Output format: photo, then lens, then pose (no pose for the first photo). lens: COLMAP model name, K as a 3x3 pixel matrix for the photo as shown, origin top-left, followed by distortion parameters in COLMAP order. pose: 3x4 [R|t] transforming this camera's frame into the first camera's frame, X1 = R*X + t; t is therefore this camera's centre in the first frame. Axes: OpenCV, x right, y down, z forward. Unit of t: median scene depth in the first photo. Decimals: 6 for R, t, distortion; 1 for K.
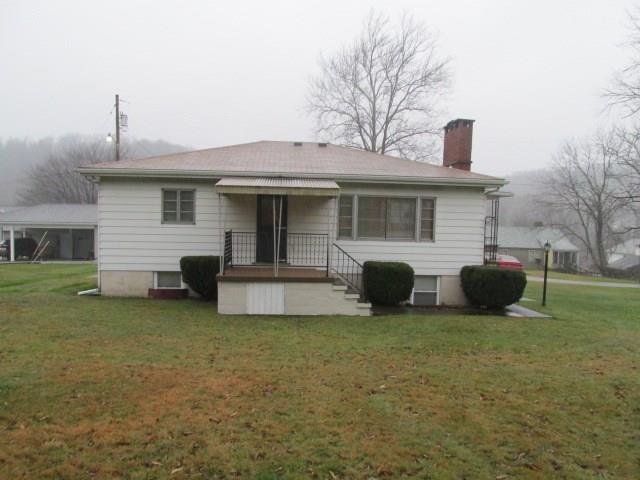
lens RADIAL K [[532.2, 0, 320.0], [0, 532.2, 240.0], [0, 0, 1]] dist [-0.049729, -0.000626]
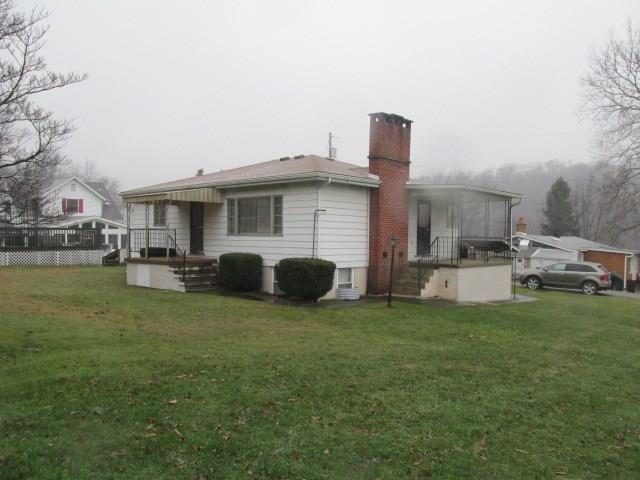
lens RADIAL K [[532.2, 0, 320.0], [0, 532.2, 240.0], [0, 0, 1]] dist [-0.049729, -0.000626]
pose [[0.702059, -0.015508, -0.711950, 1.049313], [-0.021253, 0.998861, -0.042716, 0.056909], [0.711801, 0.045120, 0.700930, 0.295716]]
